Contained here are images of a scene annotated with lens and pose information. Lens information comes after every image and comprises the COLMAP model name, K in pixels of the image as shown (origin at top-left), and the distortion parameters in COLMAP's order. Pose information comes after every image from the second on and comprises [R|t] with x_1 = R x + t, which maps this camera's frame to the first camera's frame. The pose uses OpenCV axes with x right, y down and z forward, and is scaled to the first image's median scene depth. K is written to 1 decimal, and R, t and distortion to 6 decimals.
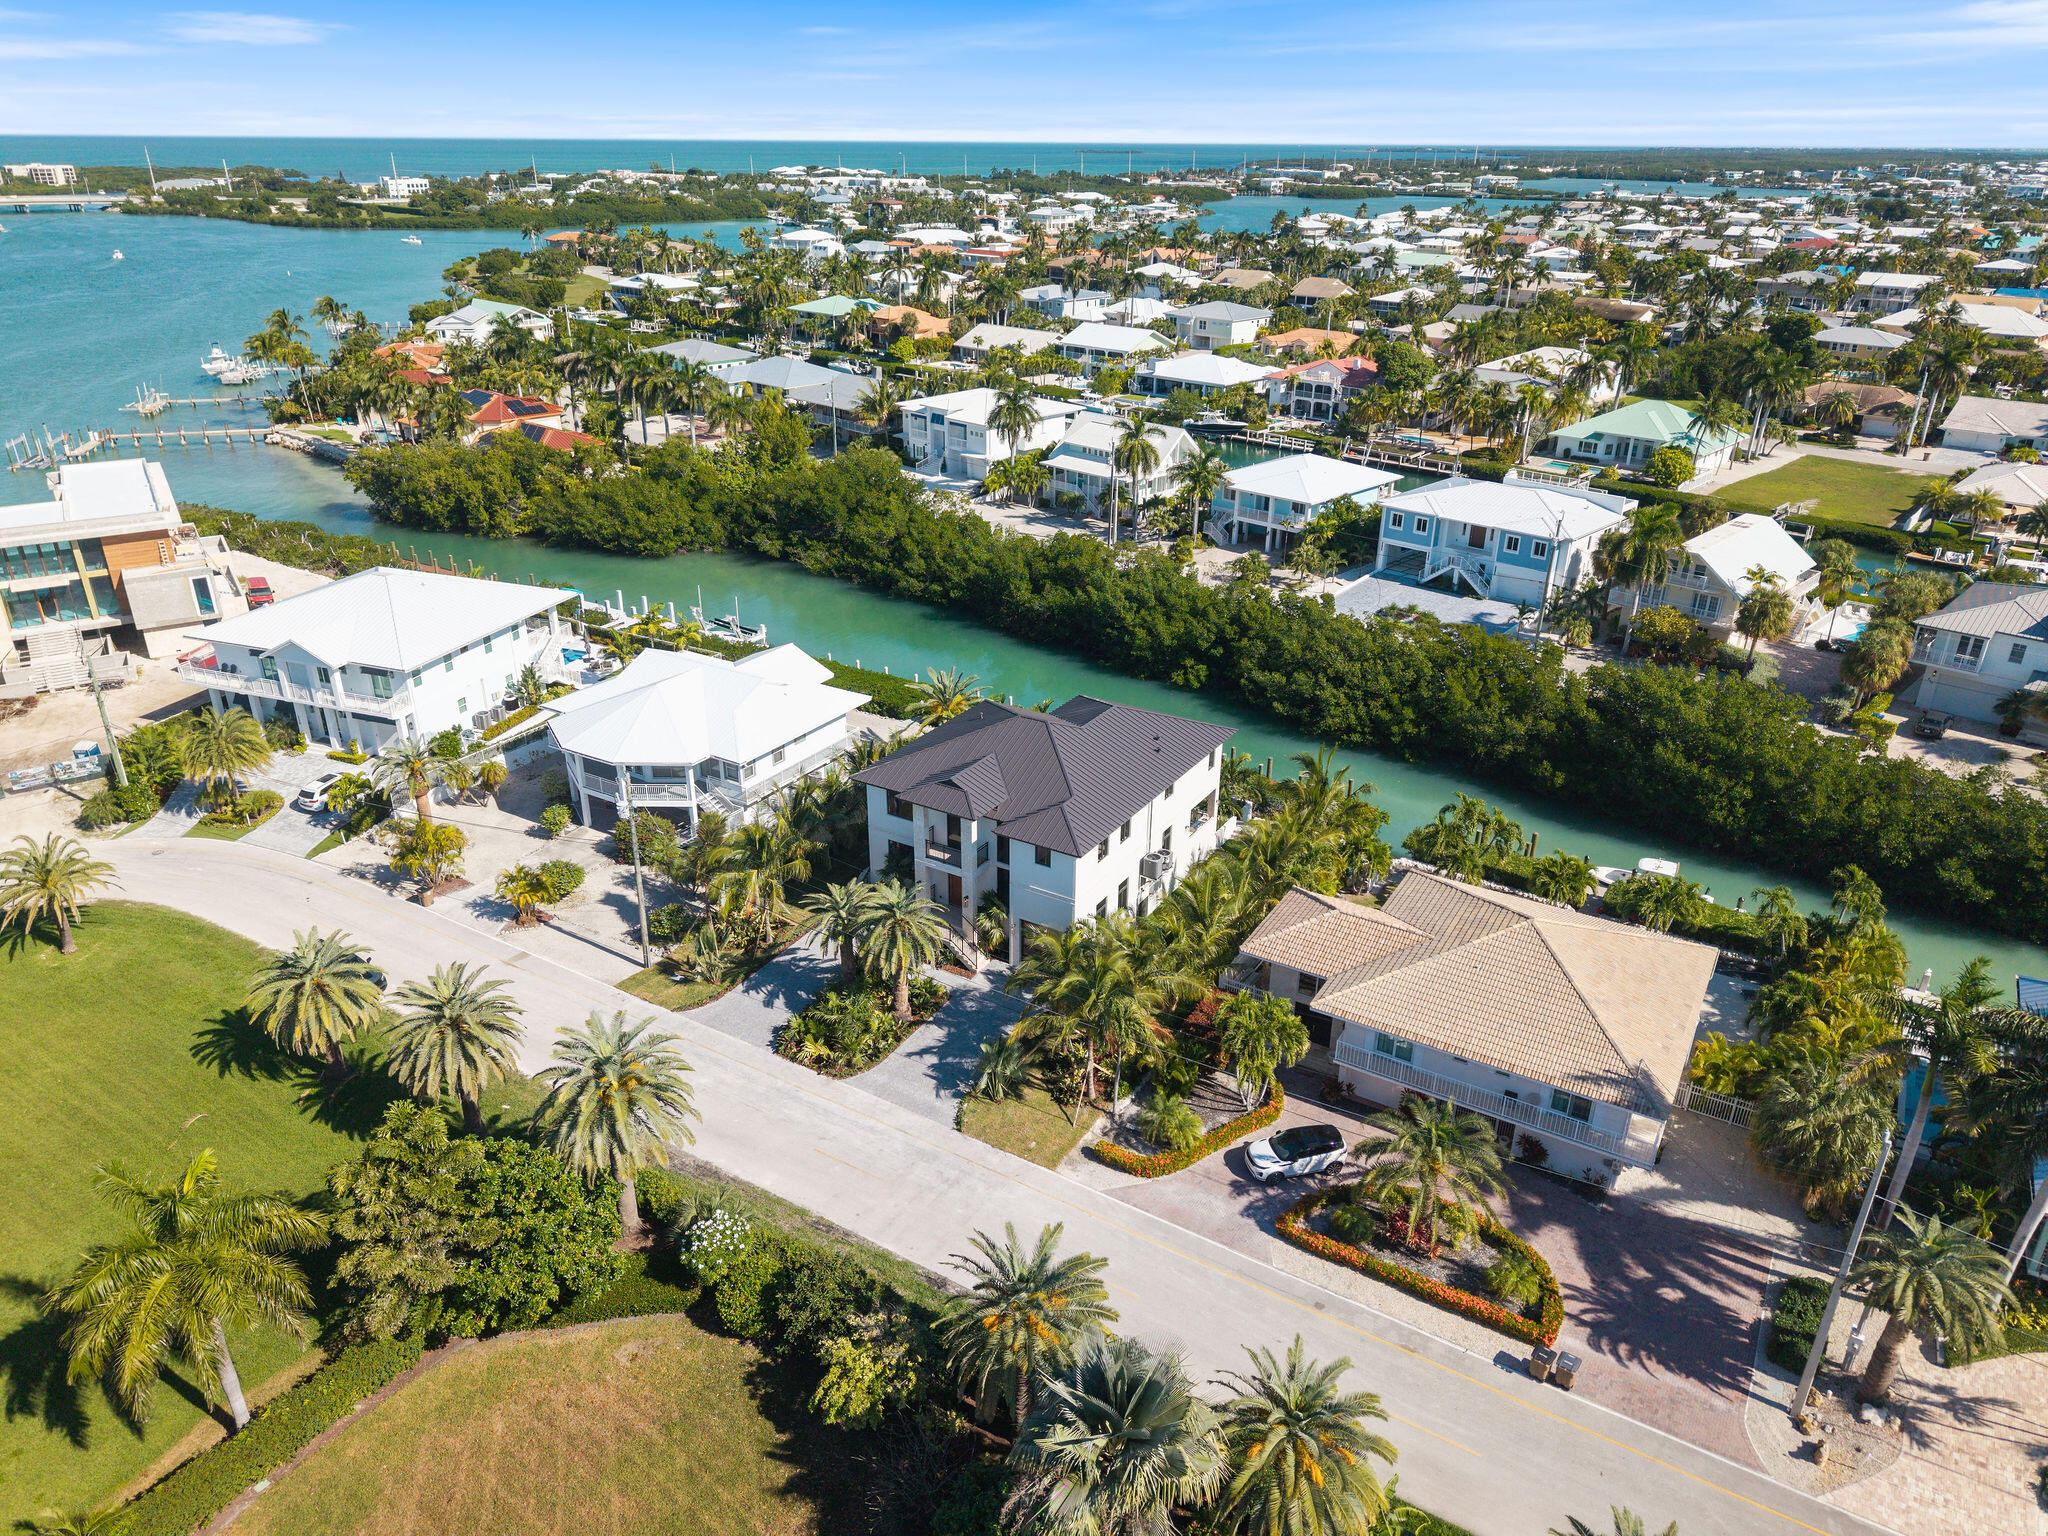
lens RADIAL K [[1409.7, 0, 1024.0], [0, 1409.7, 768.0], [0, 0, 1]] dist [0.212164, -0.000017]
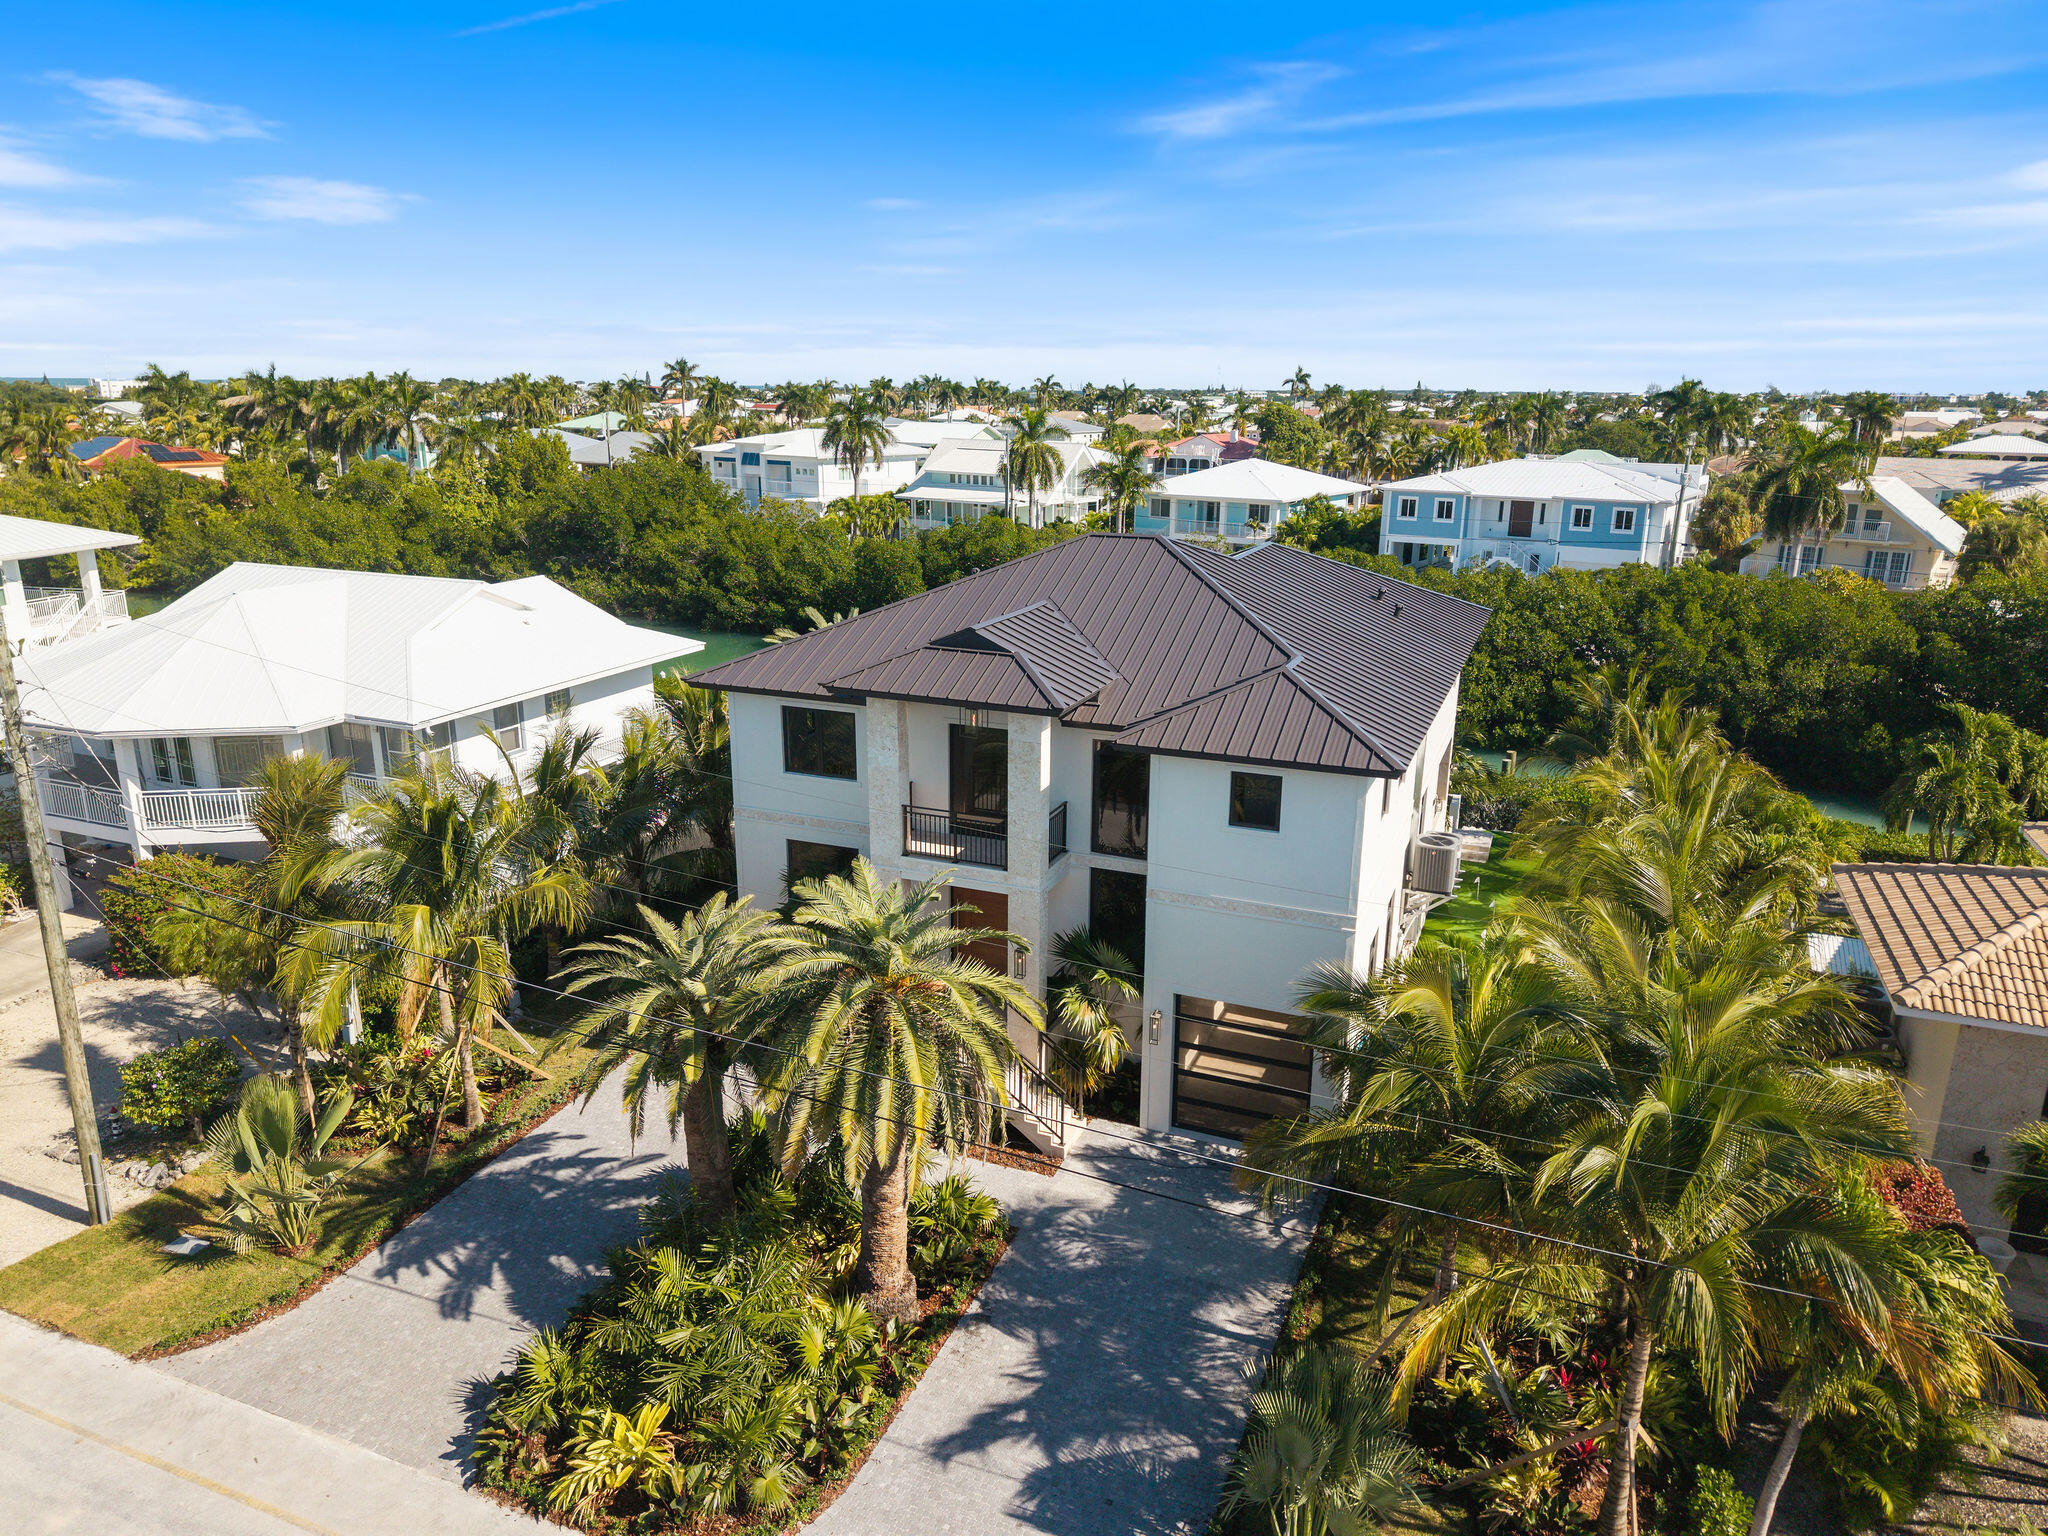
lens RADIAL K [[1389.8, 0, 1024.0], [0, 1389.8, 768.0], [0, 0, 1]] dist [0.063088, -0.069729]
pose [[0.986462, -0.041990, 0.158520, -0.095815], [0.066742, 0.985781, -0.154212, 0.100251], [-0.149791, 0.162705, 0.975238, 0.632972]]
